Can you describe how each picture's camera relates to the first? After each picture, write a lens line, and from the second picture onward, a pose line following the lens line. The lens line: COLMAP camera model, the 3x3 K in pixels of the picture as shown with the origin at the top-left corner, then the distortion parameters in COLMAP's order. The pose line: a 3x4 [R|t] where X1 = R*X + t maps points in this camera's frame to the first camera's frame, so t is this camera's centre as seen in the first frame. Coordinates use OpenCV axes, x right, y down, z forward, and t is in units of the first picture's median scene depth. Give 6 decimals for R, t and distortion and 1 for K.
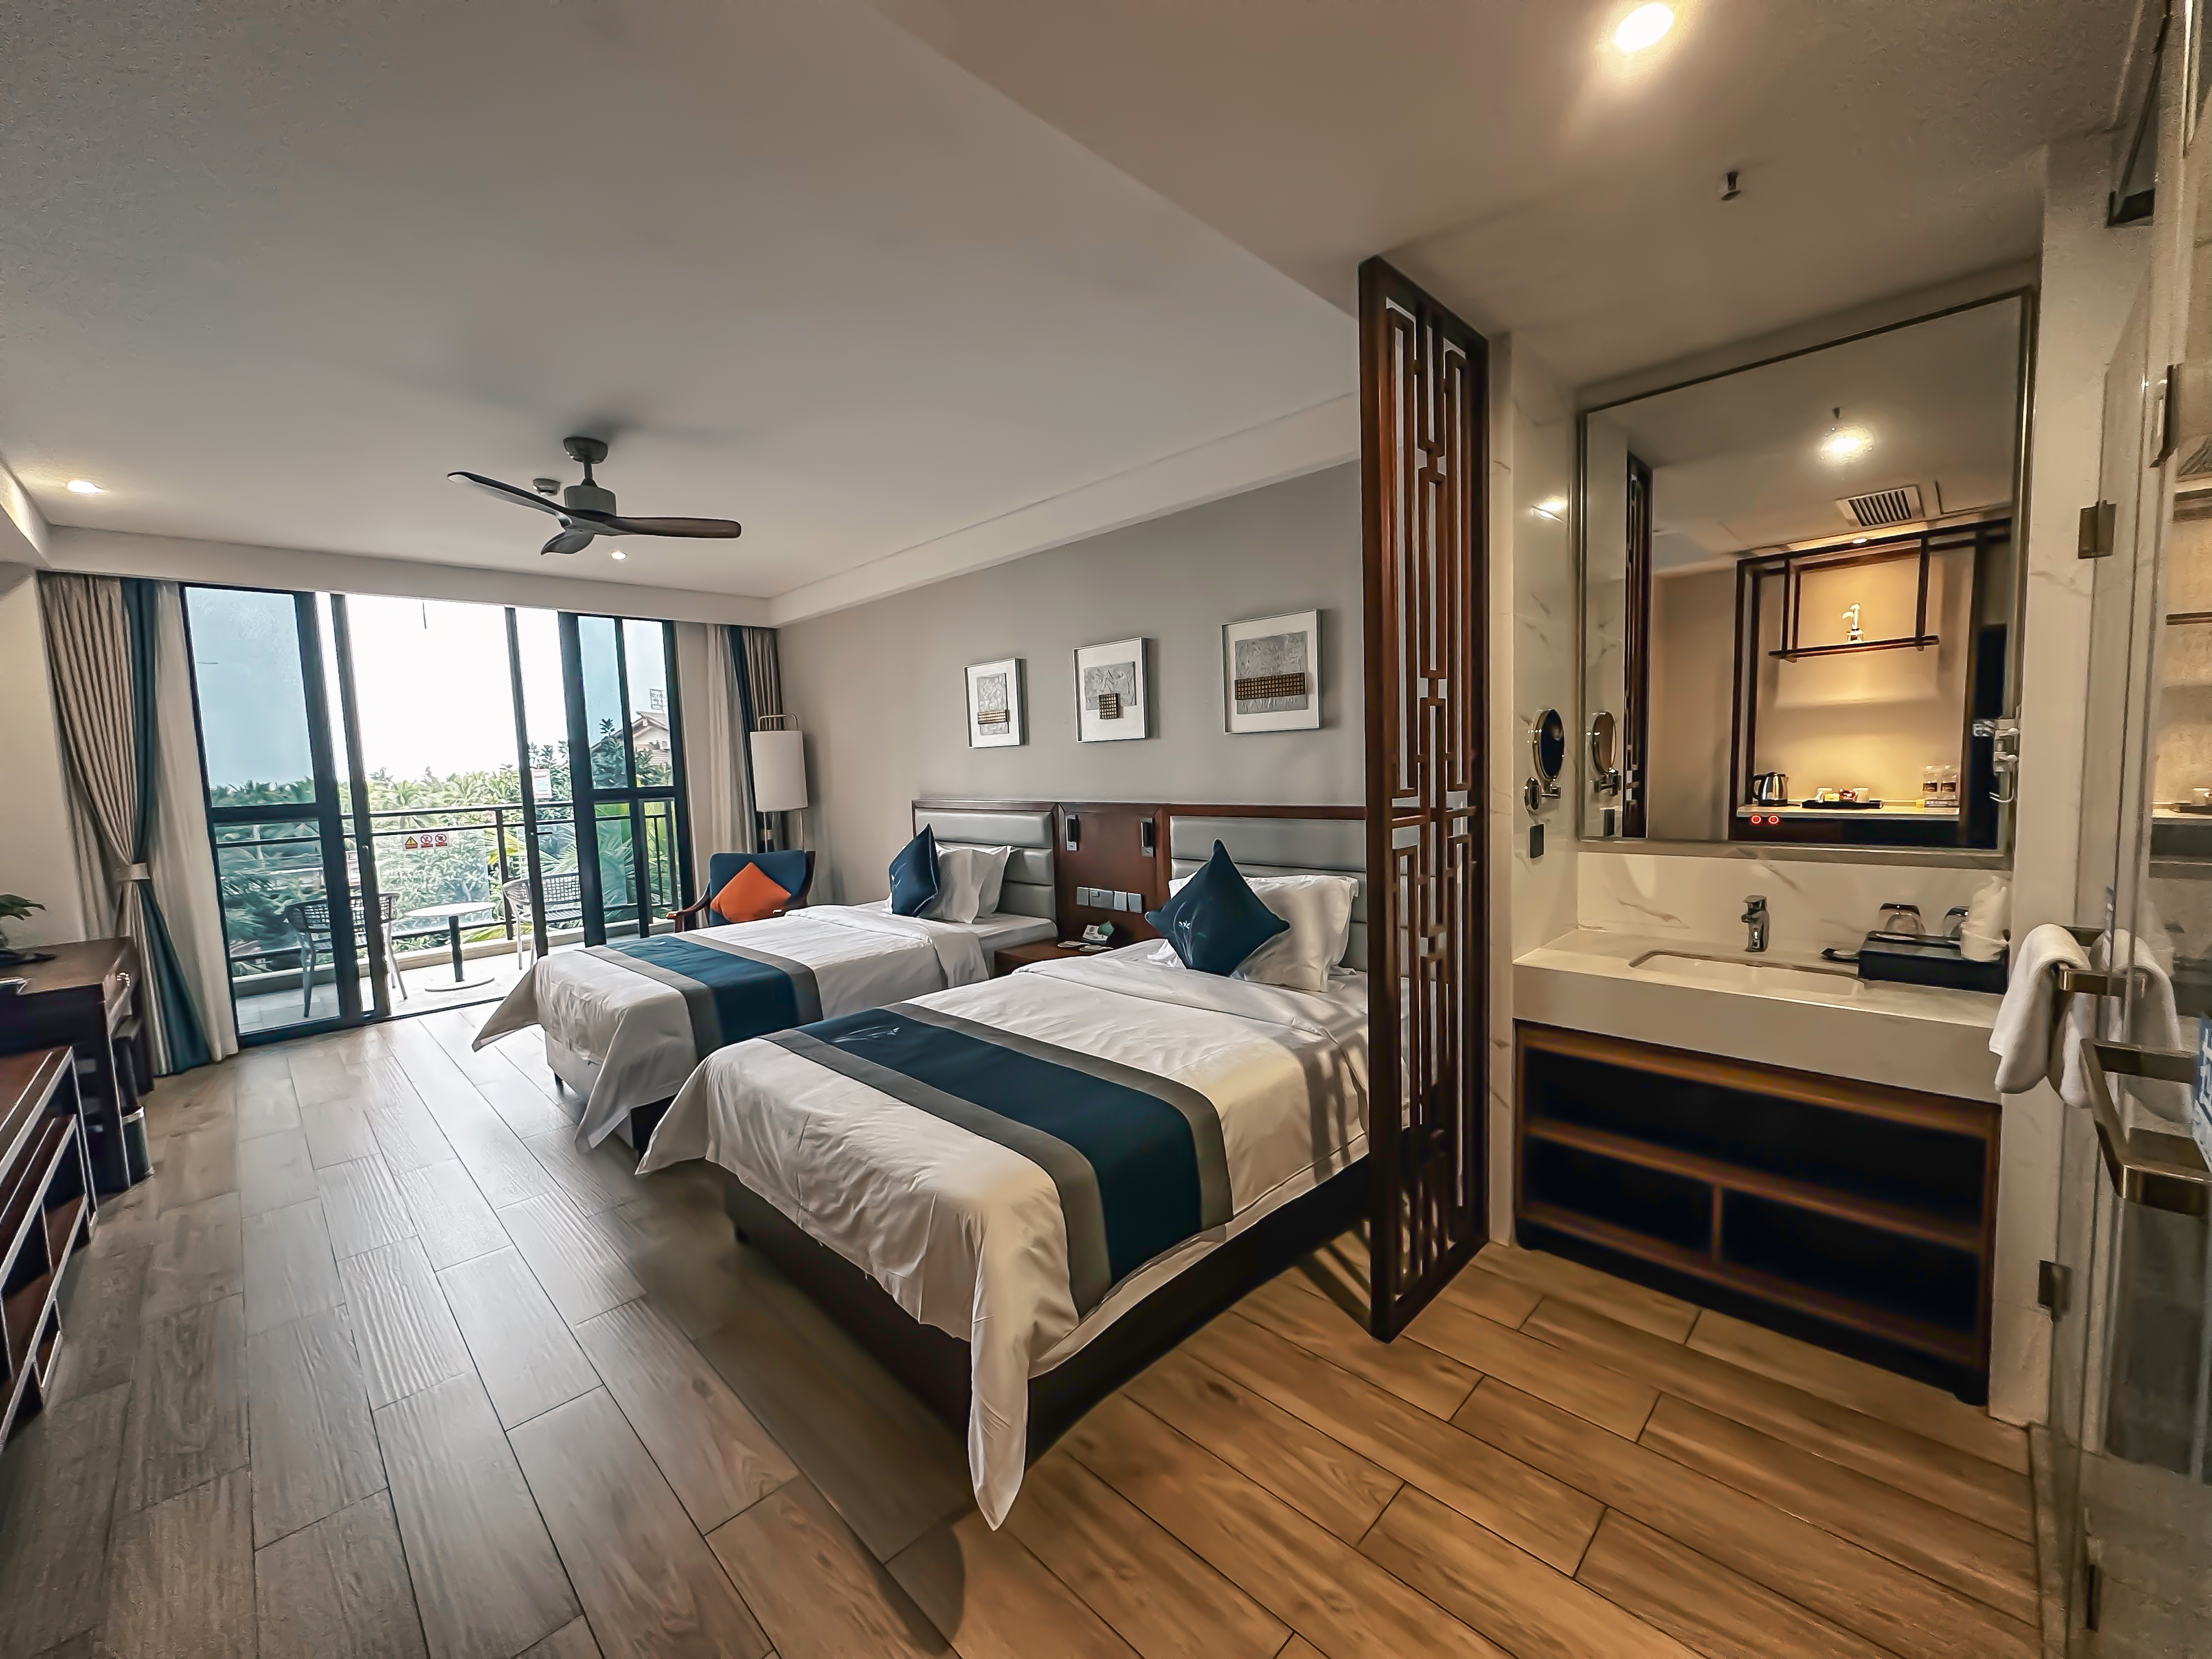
lens RADIAL K [[882.1, 0, 1106.0], [0, 882.1, 829.5], [0, 0, 1]] dist [-0.004873, 0.000045]
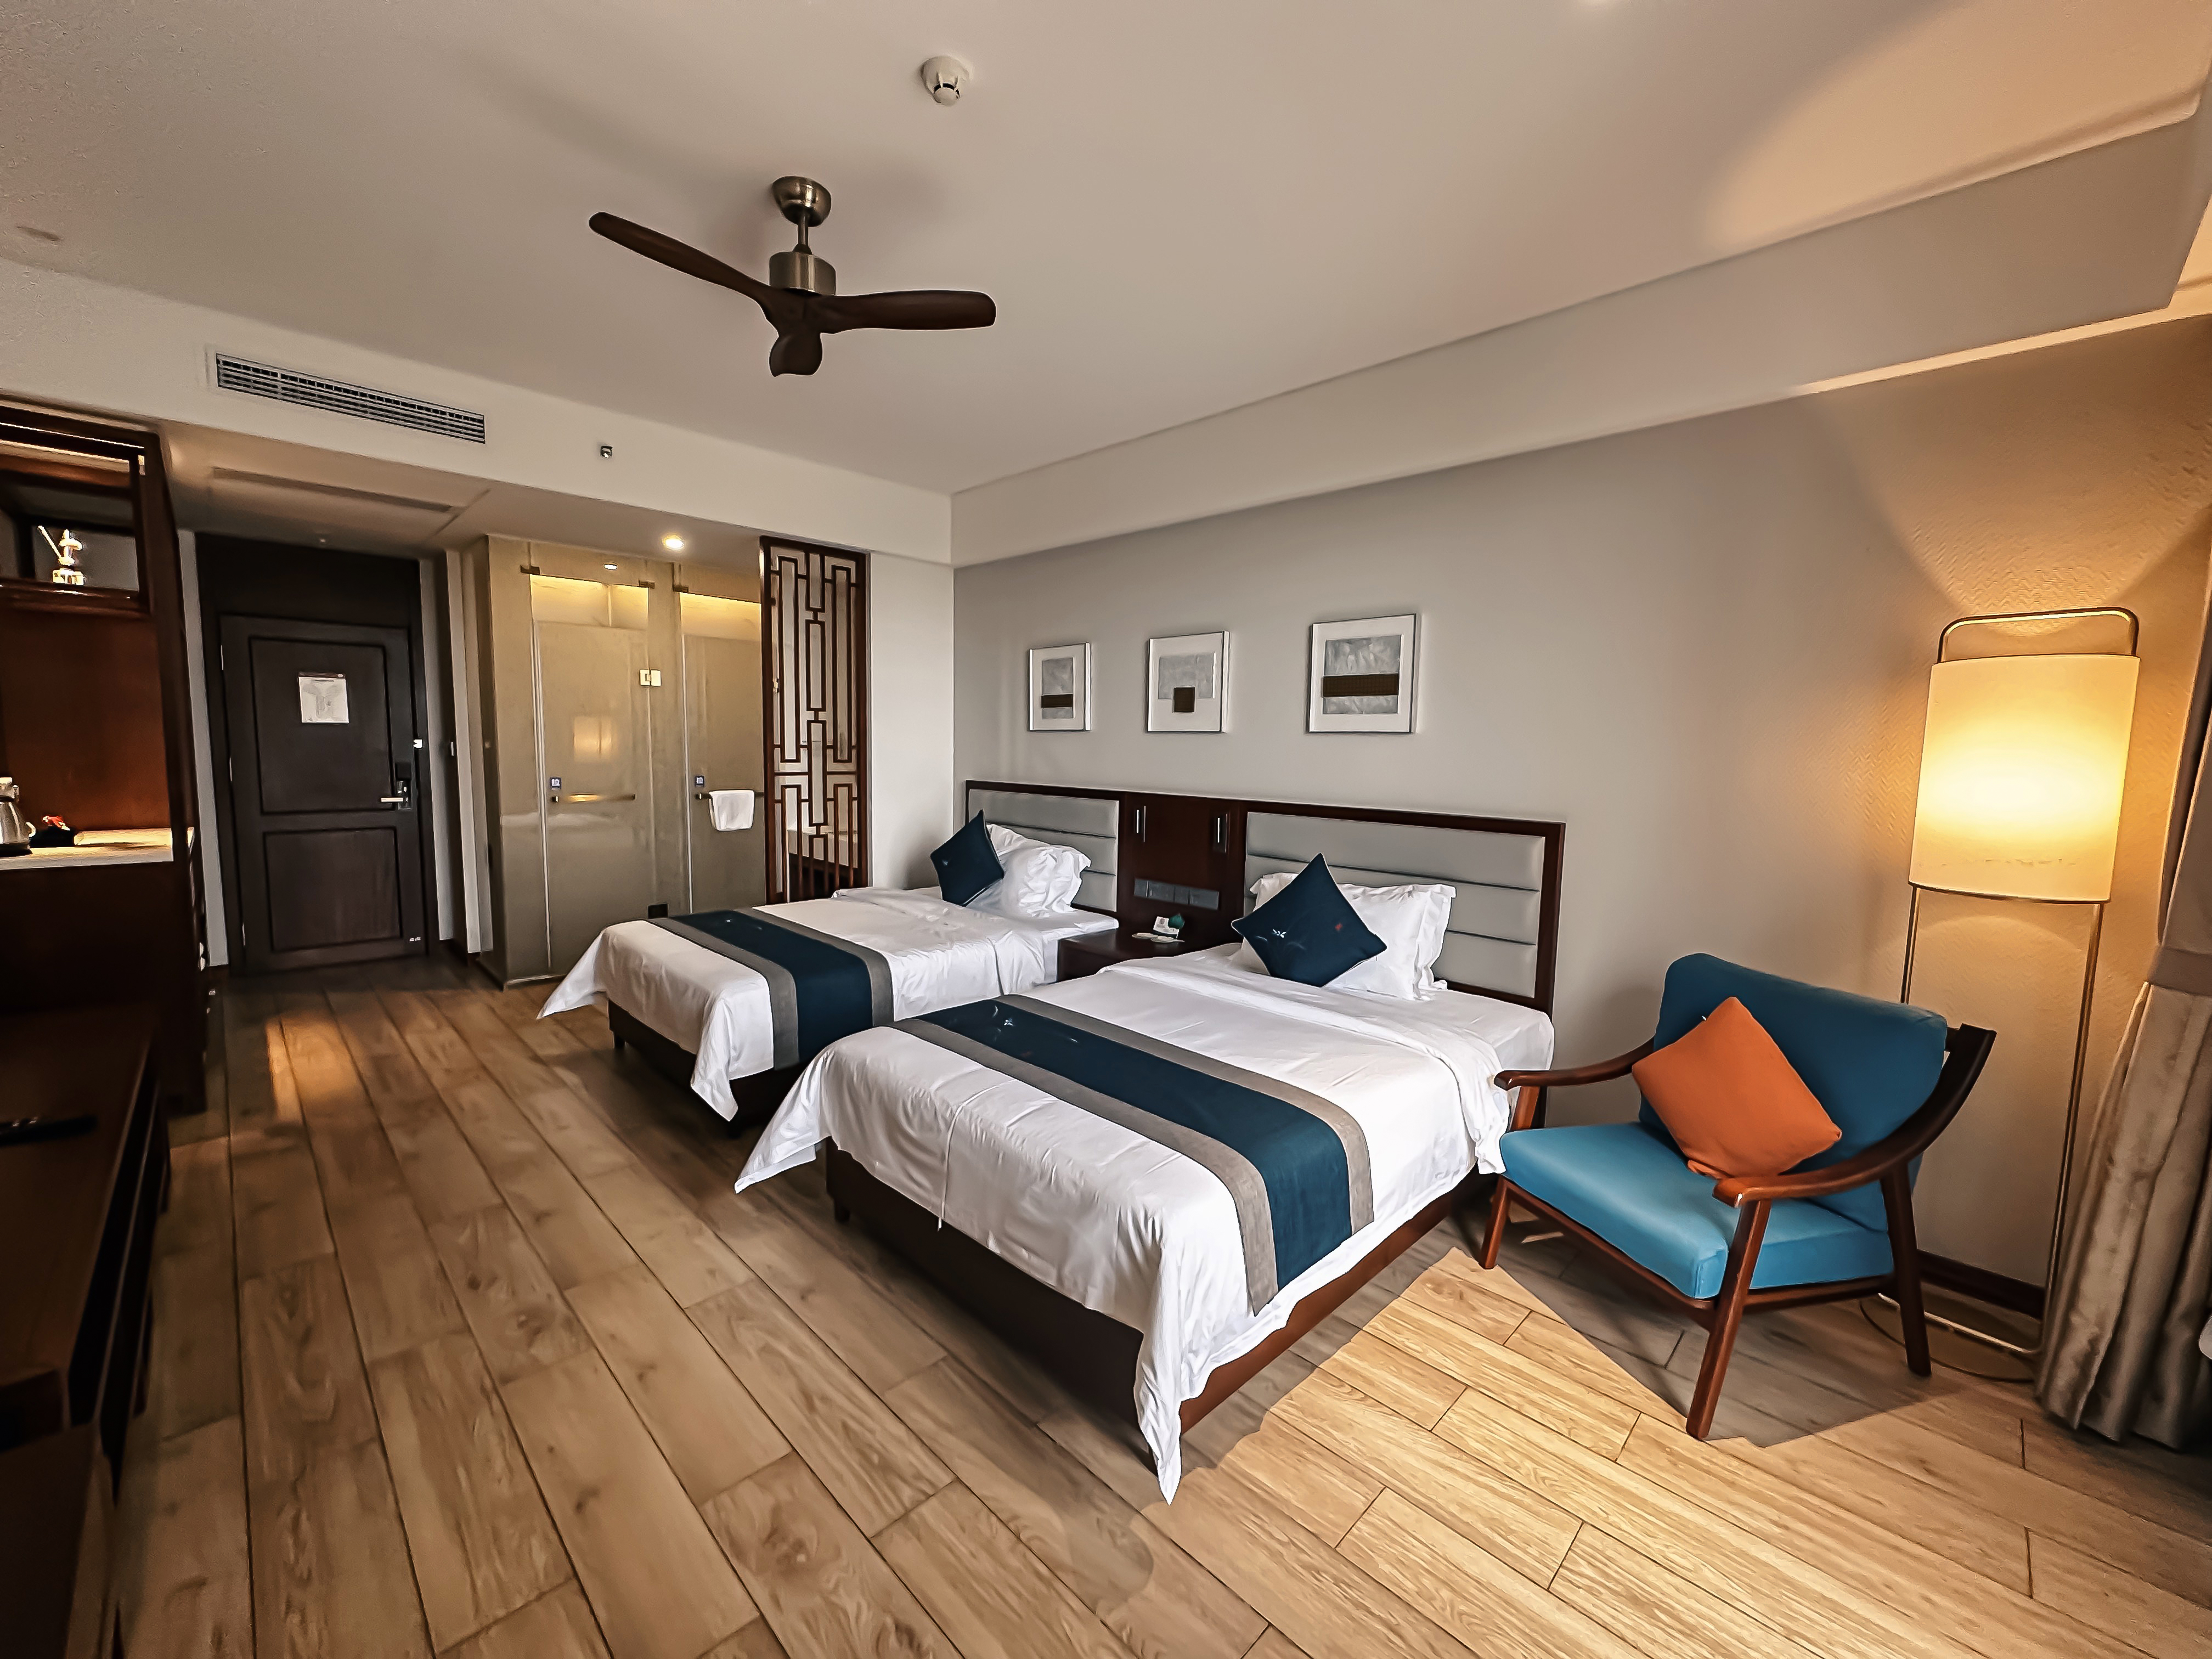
lens RADIAL K [[882.1, 0, 1106.0], [0, 882.1, 829.5], [0, 0, 1]] dist [-0.004873, 0.000045]
pose [[0.997568, 0.063265, 0.029254, -0.131615], [-0.063539, 0.997943, 0.008512, 0.006567], [-0.028655, -0.010351, 0.999536, 0.018768]]
